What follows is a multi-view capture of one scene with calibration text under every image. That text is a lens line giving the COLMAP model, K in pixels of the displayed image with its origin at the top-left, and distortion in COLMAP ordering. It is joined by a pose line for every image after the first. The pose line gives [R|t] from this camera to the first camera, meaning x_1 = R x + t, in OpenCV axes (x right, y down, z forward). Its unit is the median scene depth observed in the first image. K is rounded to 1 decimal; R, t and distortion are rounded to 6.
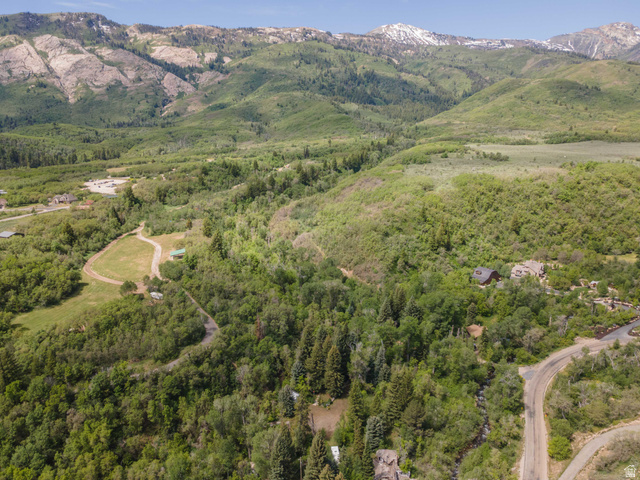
lens RADIAL K [[466.9, 0, 317.3], [0, 466.9, 239.6], [0, 0, 1]] dist [0.053391, -0.002073]
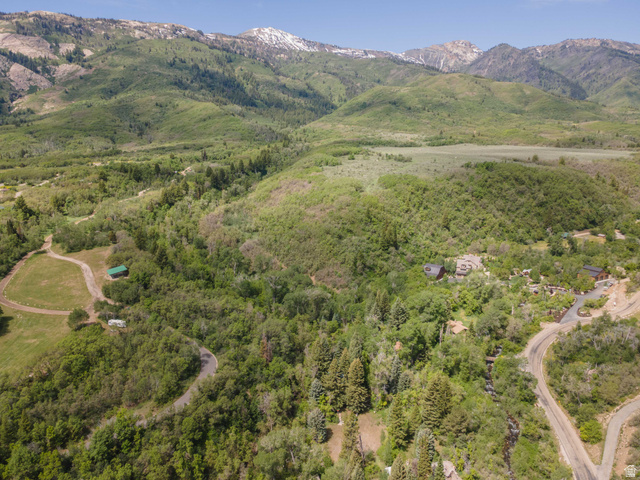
lens RADIAL K [[466.9, 0, 318.3], [0, 466.9, 237.9], [0, 0, 1]] dist [0.053391, -0.002073]
pose [[0.964827, -0.052597, 0.257570, -0.134440], [0.054744, 0.998500, -0.001165, -0.009679], [-0.257122, 0.015225, 0.966259, 0.052521]]
